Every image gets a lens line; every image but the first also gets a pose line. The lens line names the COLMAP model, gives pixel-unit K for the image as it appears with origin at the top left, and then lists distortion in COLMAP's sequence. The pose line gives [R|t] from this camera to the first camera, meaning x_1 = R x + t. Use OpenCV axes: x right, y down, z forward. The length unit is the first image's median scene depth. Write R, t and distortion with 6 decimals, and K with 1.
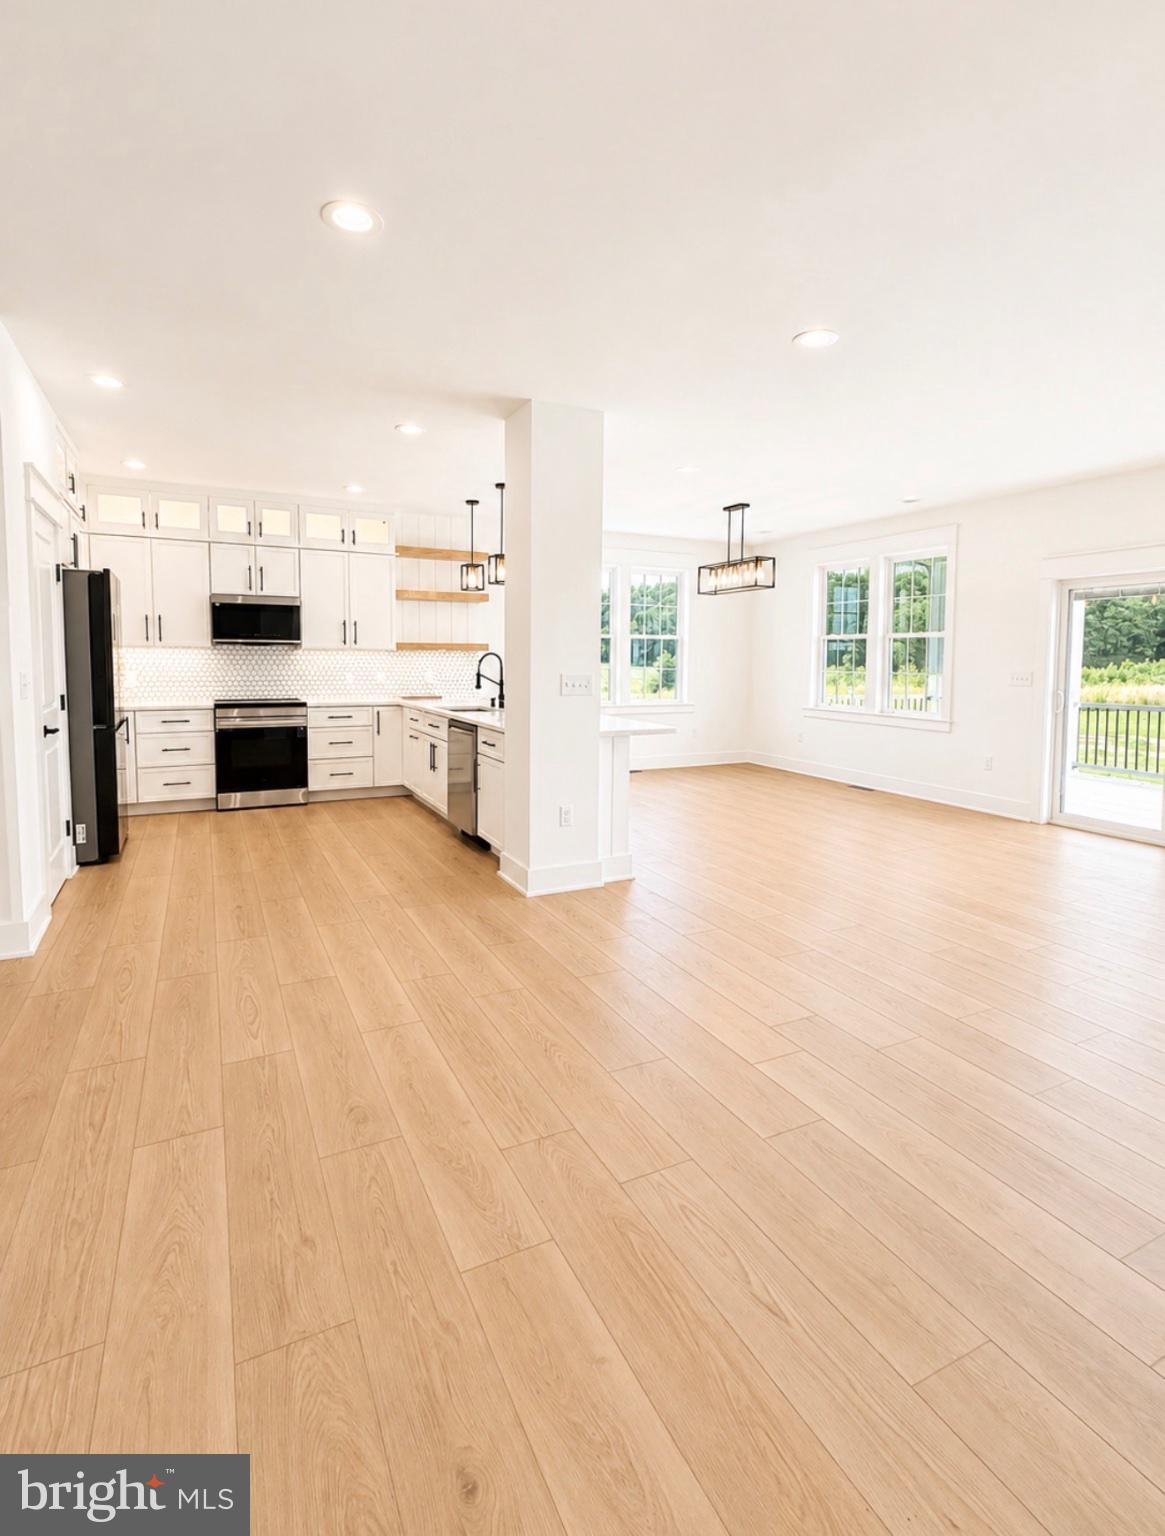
lens RADIAL K [[1374.8, 0, 584.6], [0, 1374.8, 765.4], [0, 0, 1]] dist [-0.010664, 0.004098]
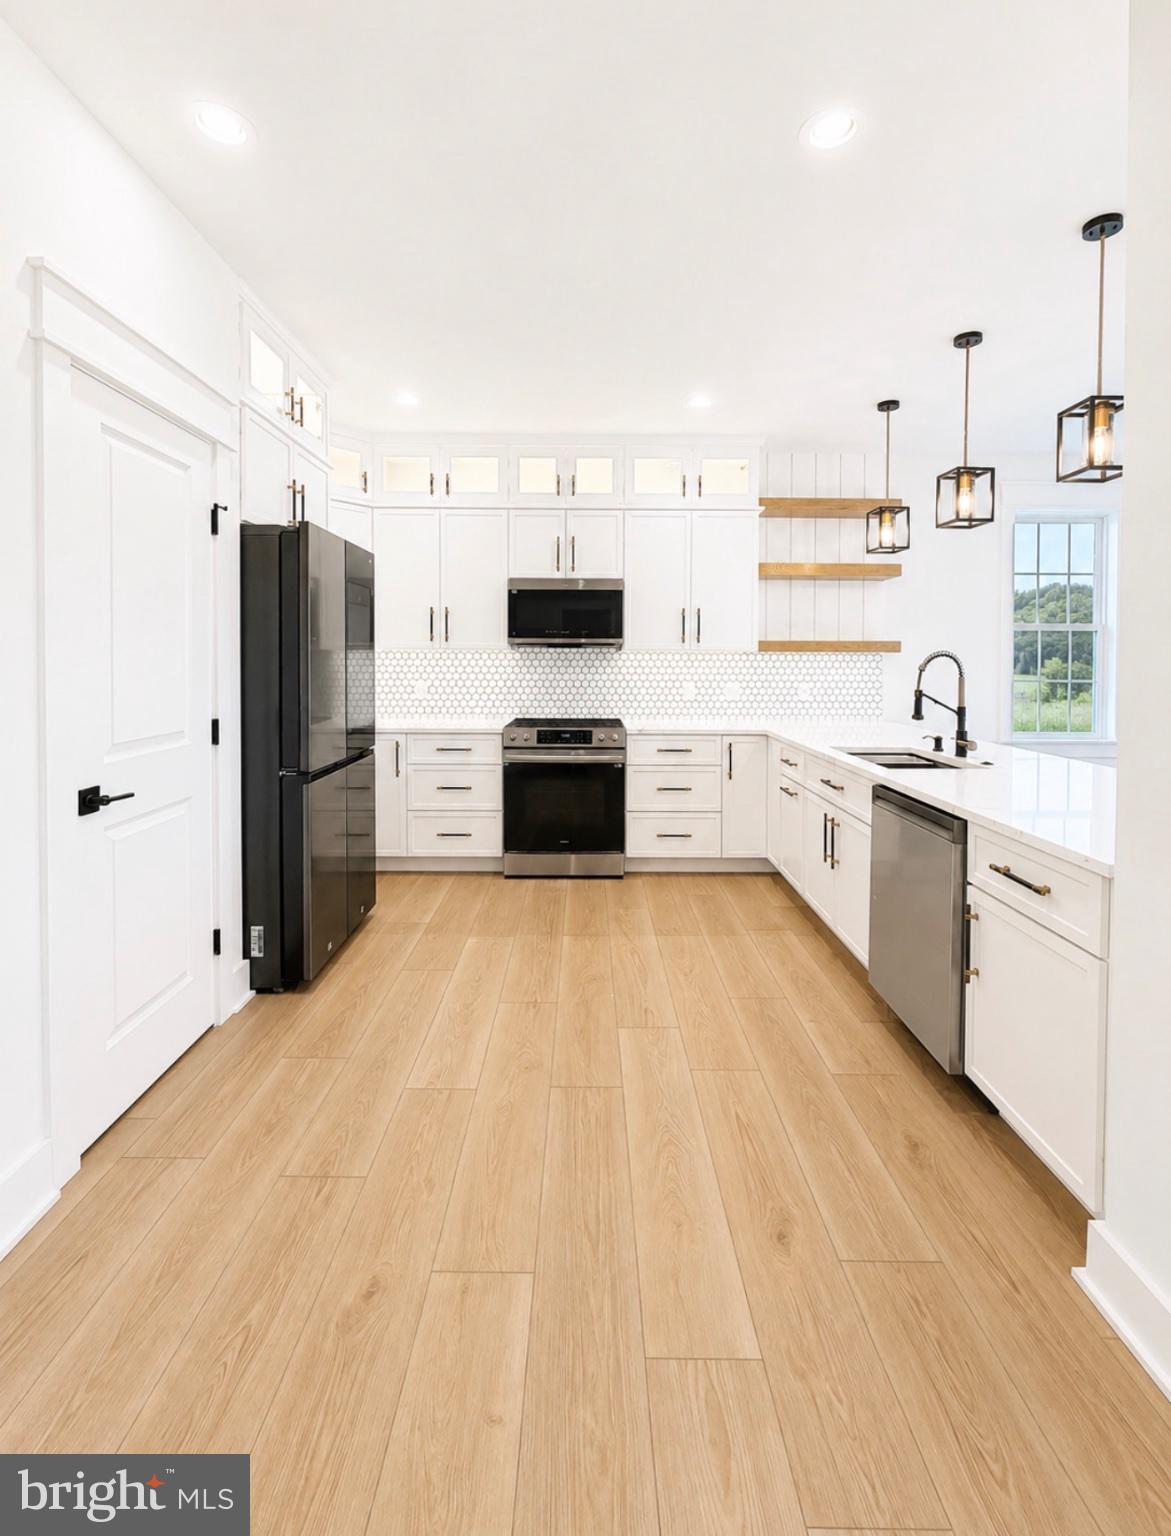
lens RADIAL K [[1374.8, 0, 588.2], [0, 1374.8, 765.0], [0, 0, 1]] dist [-0.010664, 0.004098]
pose [[0.969113, 0.020772, -0.245742, -0.051378], [-0.022325, 0.999745, -0.003534, -0.024607], [0.245606, 0.008911, 0.969329, 0.328026]]
